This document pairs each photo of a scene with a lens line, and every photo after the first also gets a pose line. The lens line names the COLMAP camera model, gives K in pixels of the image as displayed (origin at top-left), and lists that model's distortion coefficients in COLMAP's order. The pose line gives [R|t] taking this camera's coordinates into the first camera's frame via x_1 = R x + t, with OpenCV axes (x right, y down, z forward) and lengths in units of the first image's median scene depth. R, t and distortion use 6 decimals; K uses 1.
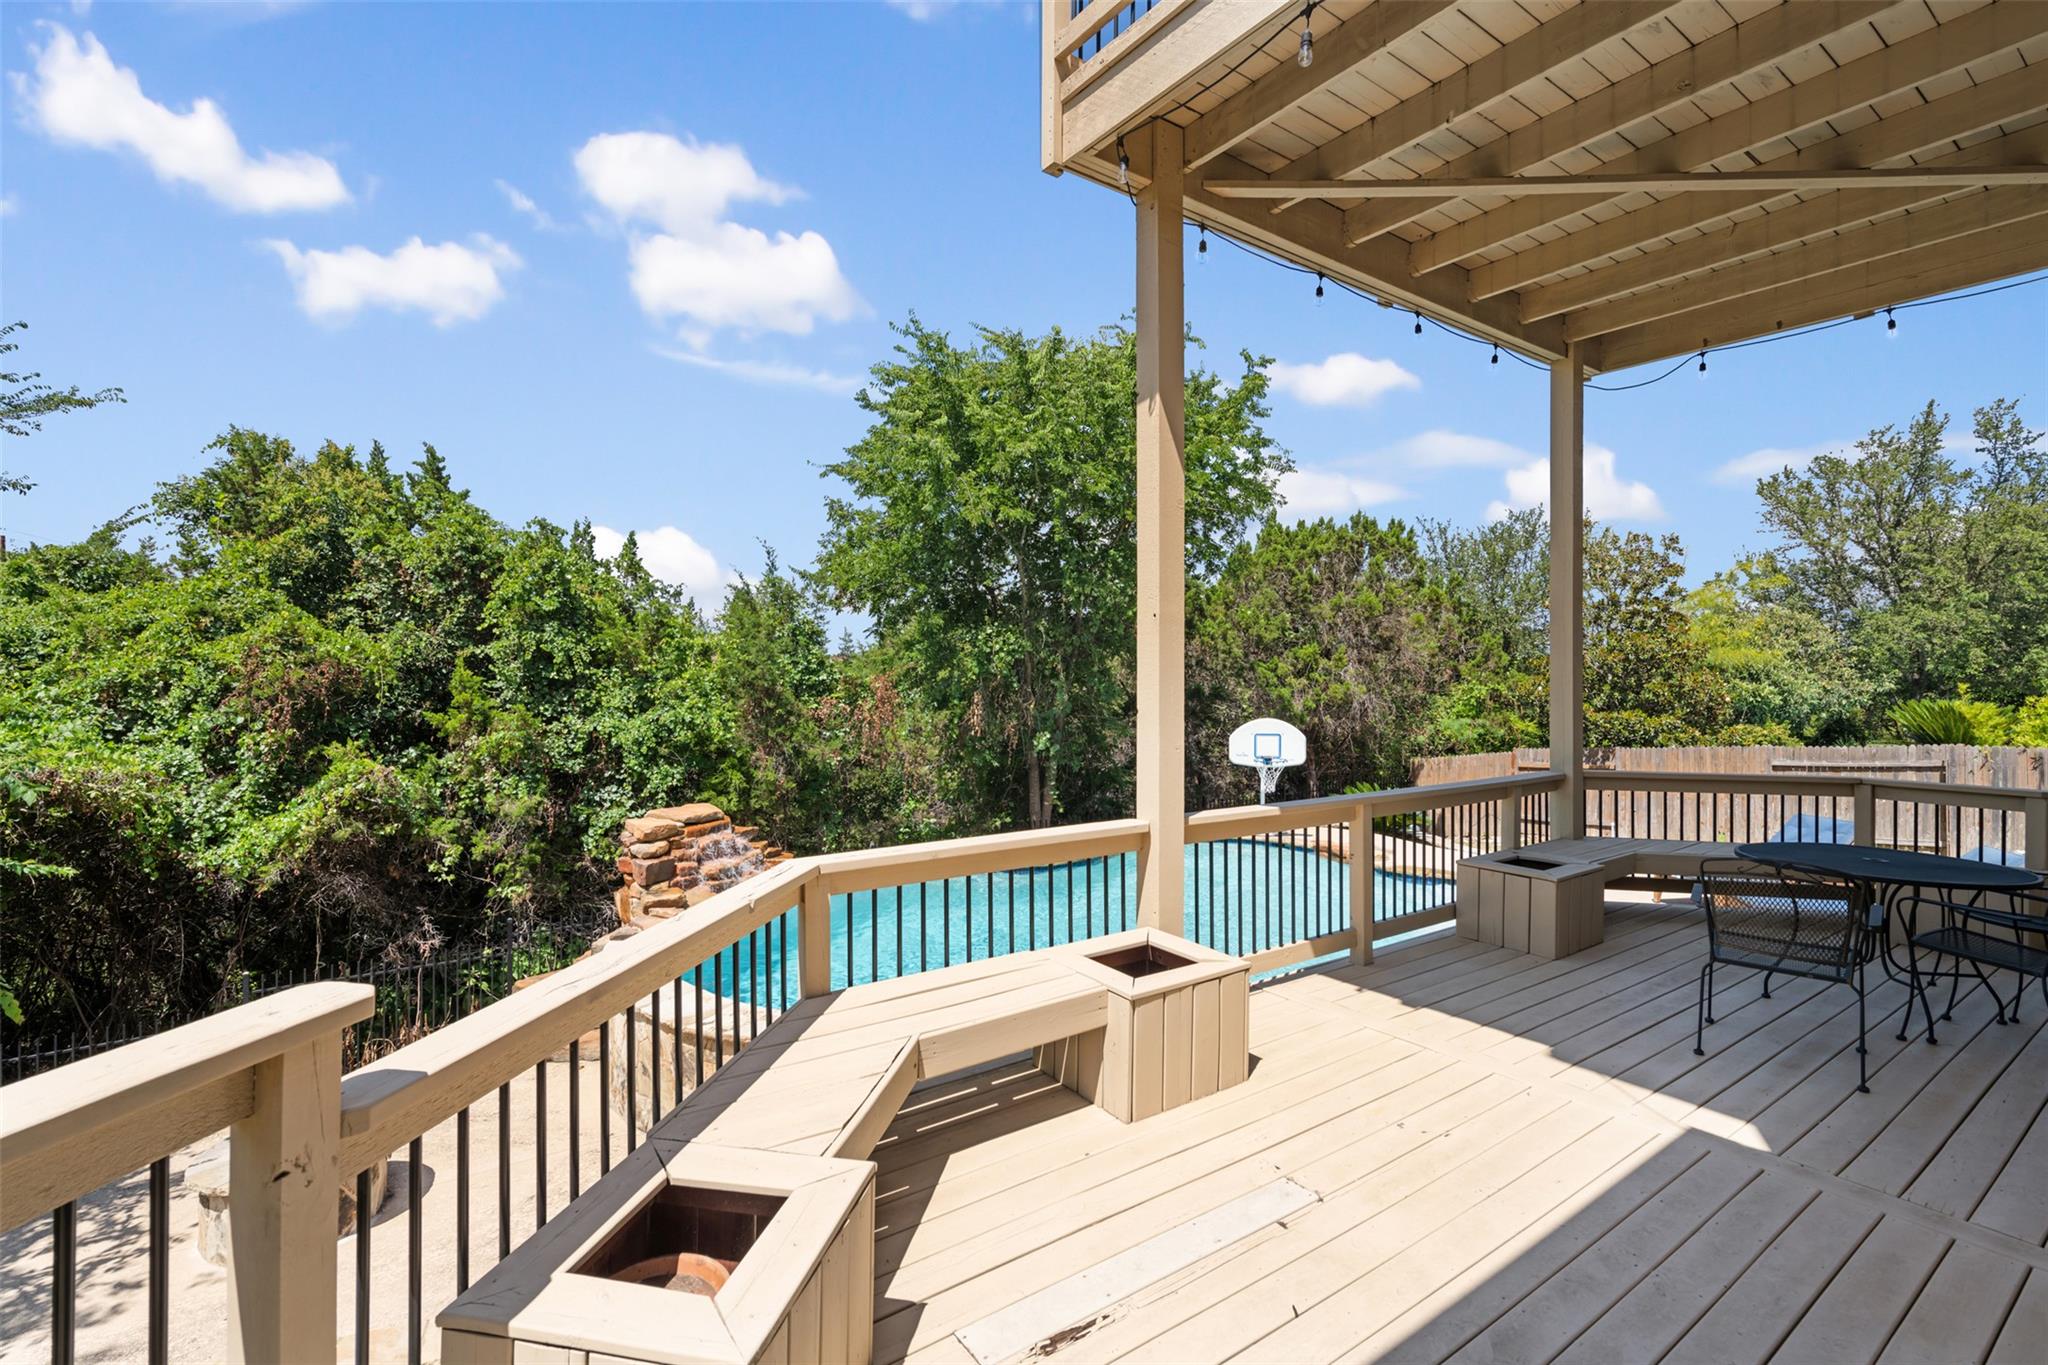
lens RADIAL K [[928.9, 0, 1005.0], [0, 928.9, 677.3], [0, 0, 1]] dist [0.006271, -0.004256]
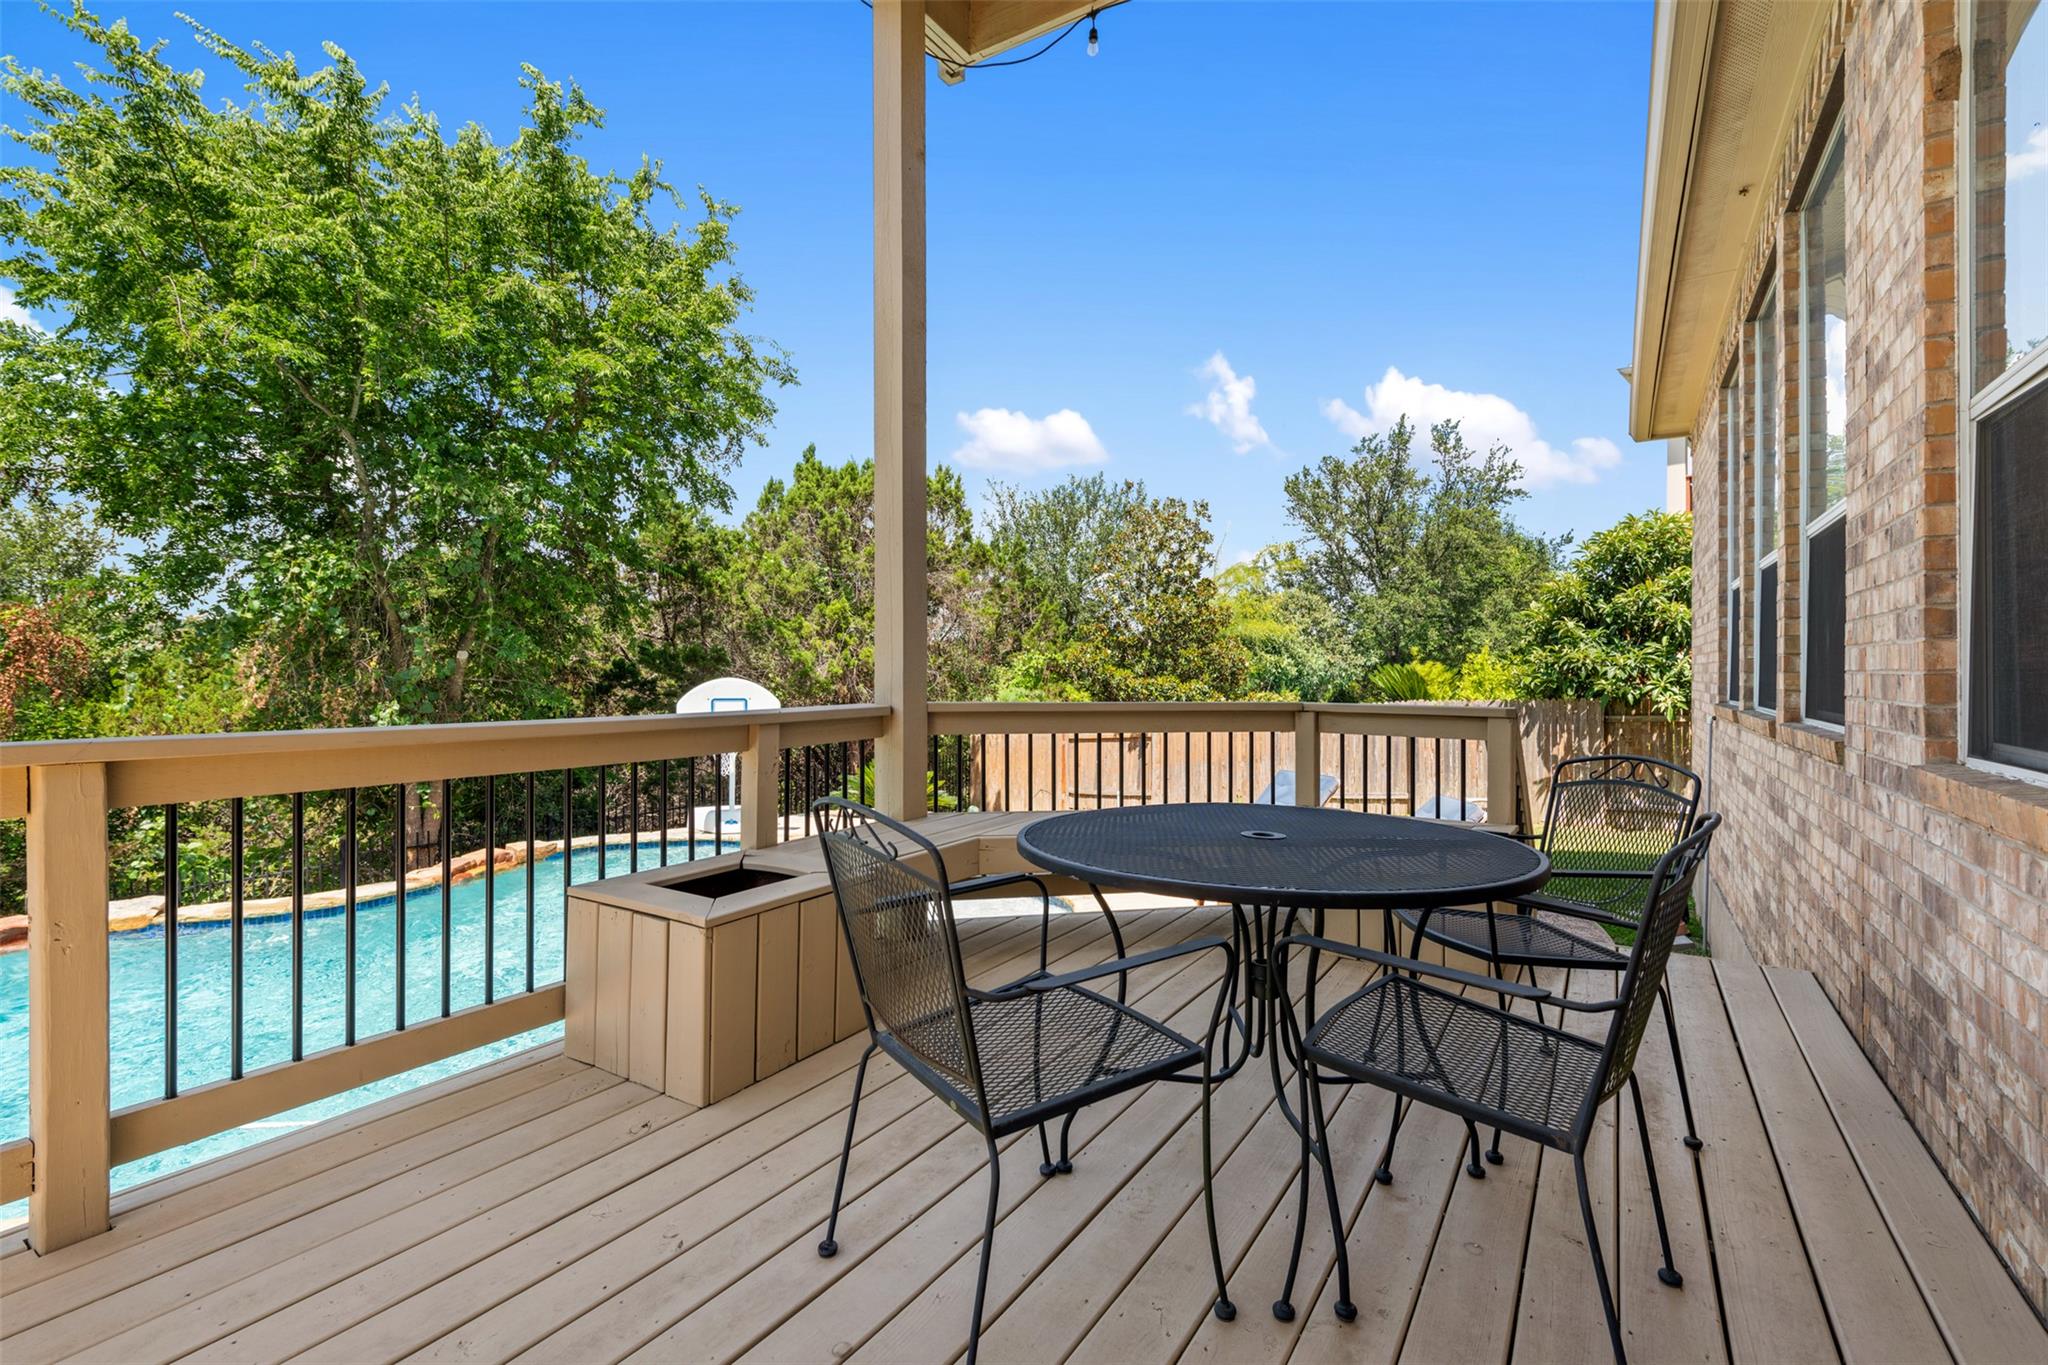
lens RADIAL K [[928.9, 0, 1028.9], [0, 928.9, 669.7], [0, 0, 1]] dist [0.006271, -0.004256]
pose [[0.922118, -0.001343, 0.386907, 0.218823], [0.001322, 0.999999, 0.000320, 0.038265], [-0.386907, 0.000216, 0.922119, 0.209554]]
